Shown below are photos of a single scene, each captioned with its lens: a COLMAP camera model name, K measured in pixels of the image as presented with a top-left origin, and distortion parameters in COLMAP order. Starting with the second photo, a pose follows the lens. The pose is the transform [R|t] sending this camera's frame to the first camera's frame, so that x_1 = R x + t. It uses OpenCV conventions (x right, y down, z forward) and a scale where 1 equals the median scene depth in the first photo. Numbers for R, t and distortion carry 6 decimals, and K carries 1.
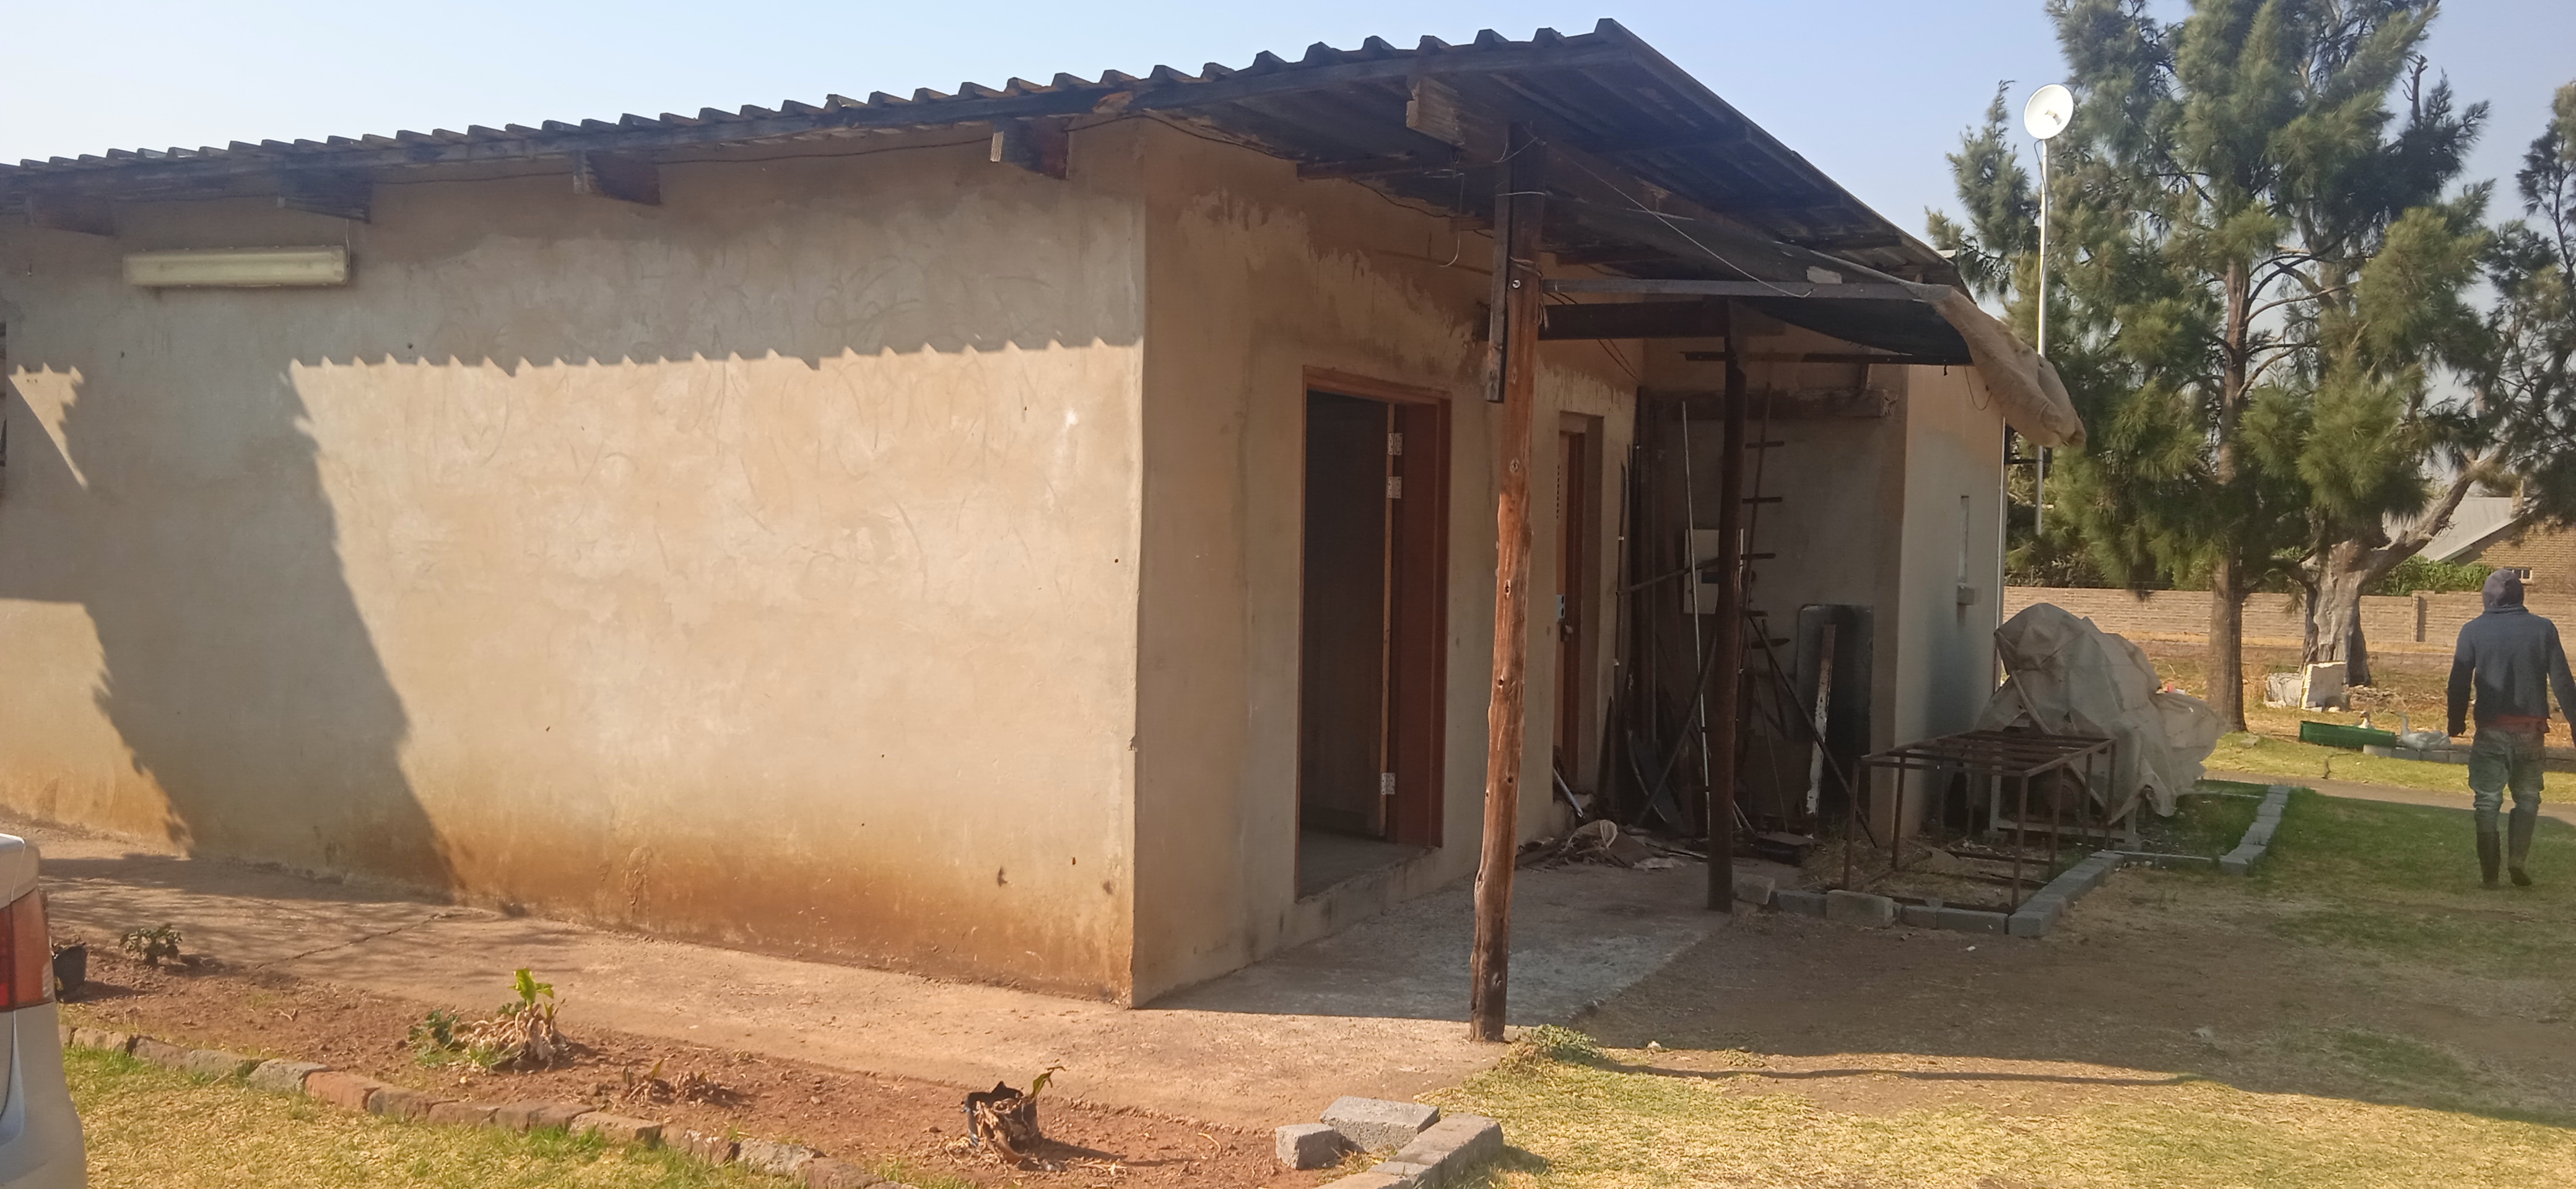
lens RADIAL K [[2115.0, 0, 1295.8], [0, 2115.0, 596.8], [0, 0, 1]] dist [0.051009, -0.106050]
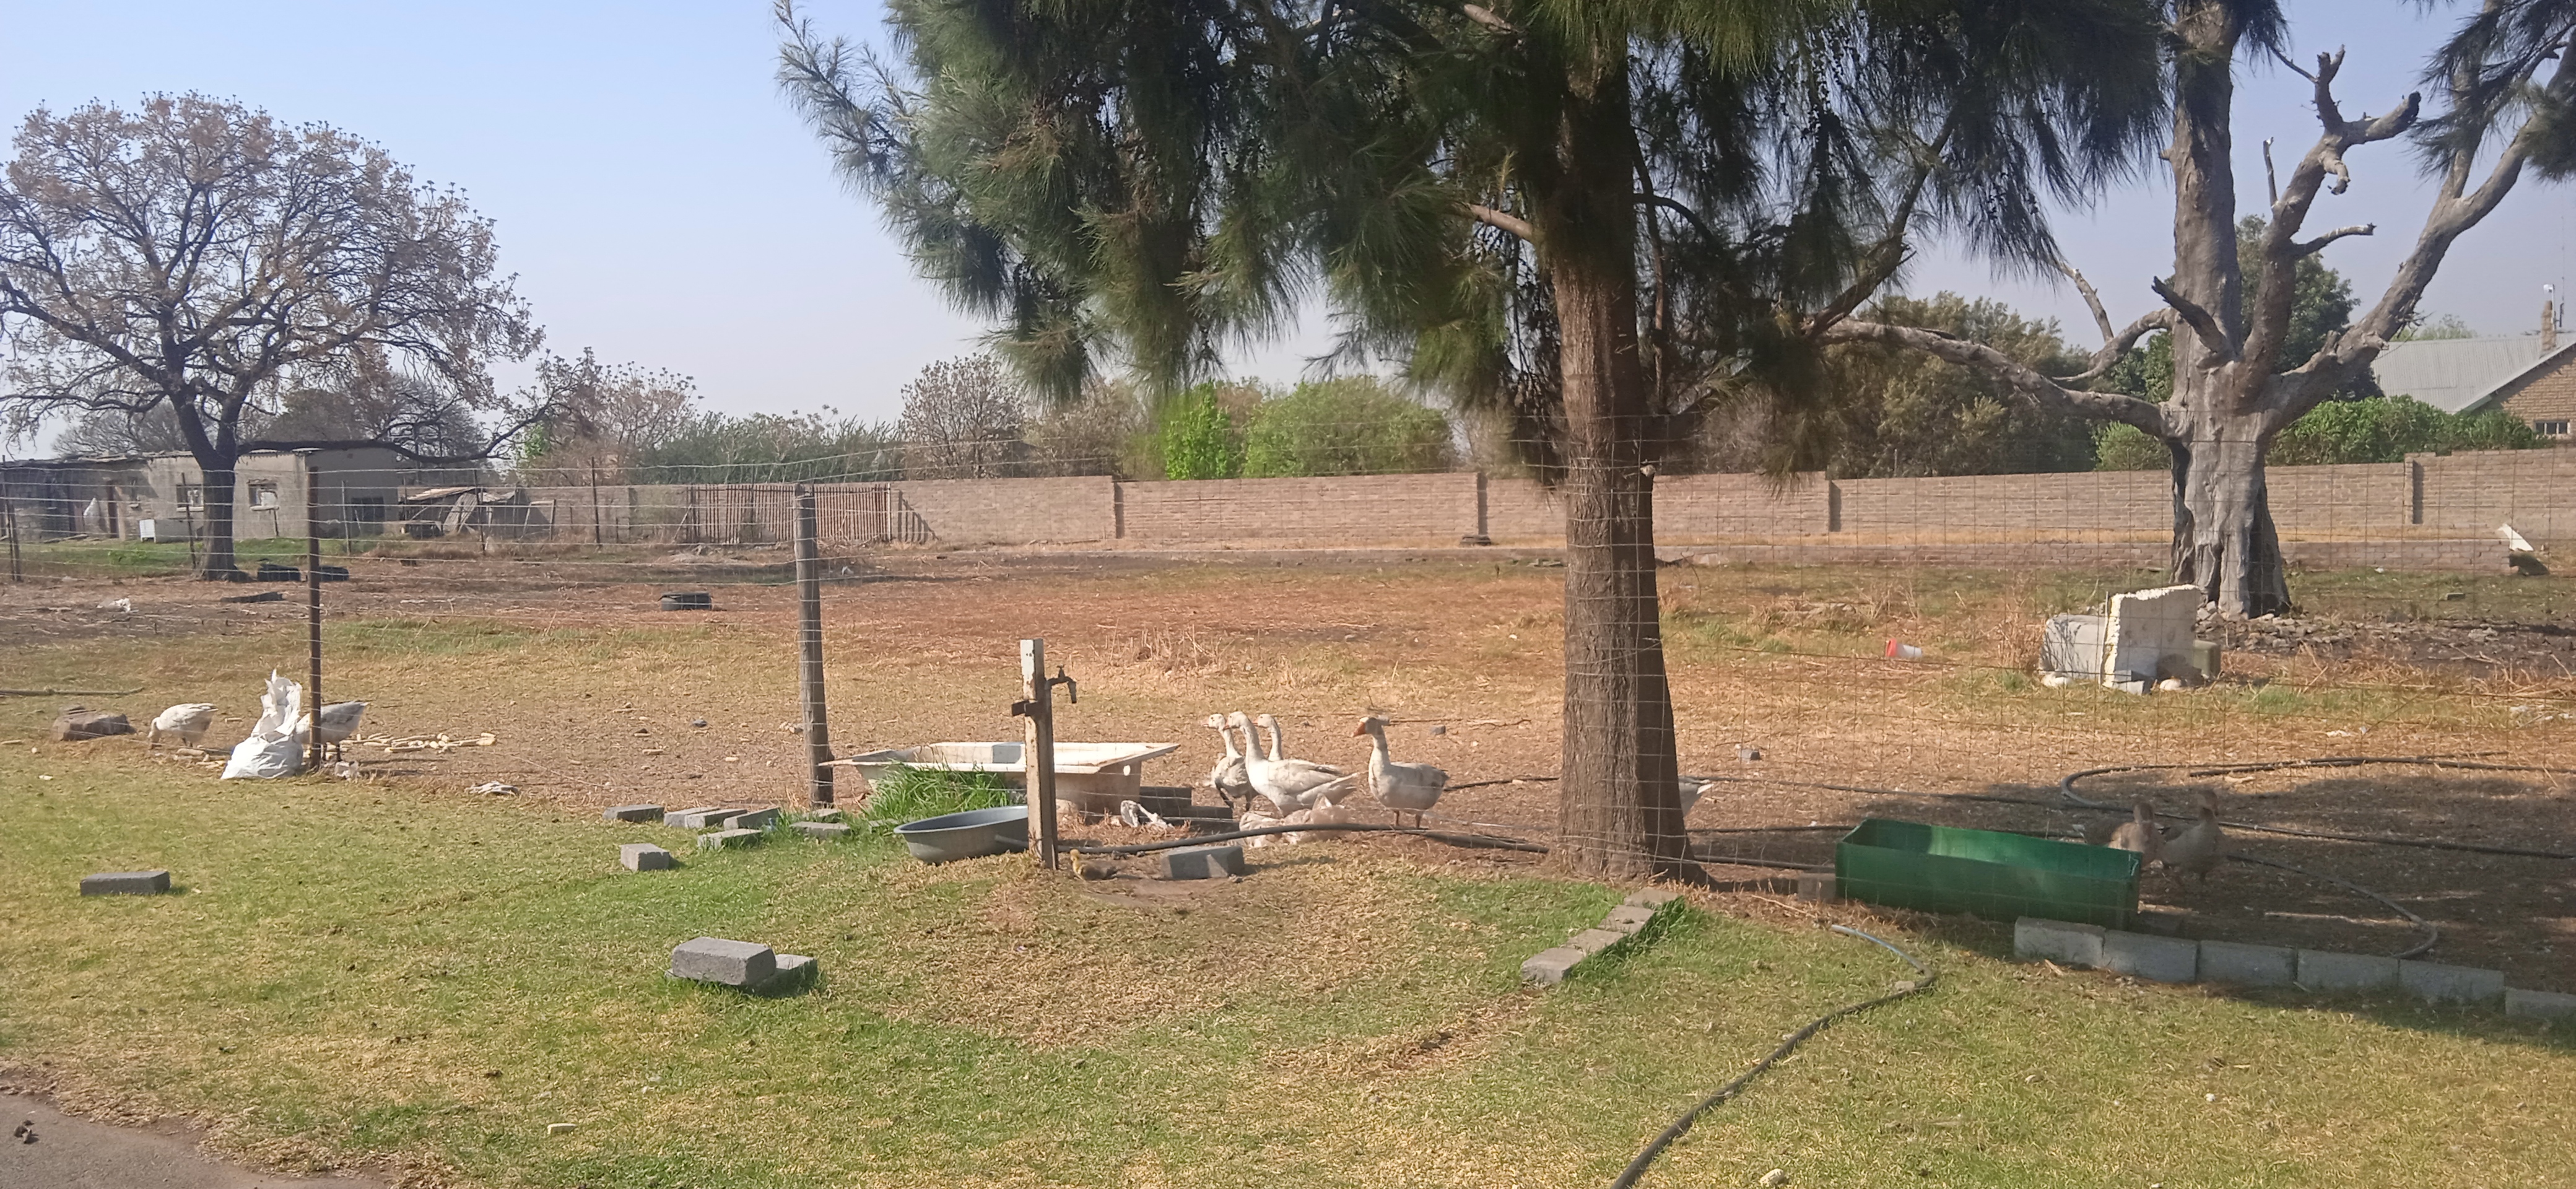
lens RADIAL K [[2115.0, 0, 1295.8], [0, 2115.0, 596.8], [0, 0, 1]] dist [0.051009, -0.106050]
pose [[0.998456, -0.053310, -0.015615, 0.249679], [0.053760, 0.998105, 0.029945, 0.006102], [0.013989, -0.030738, 0.999430, 0.429223]]
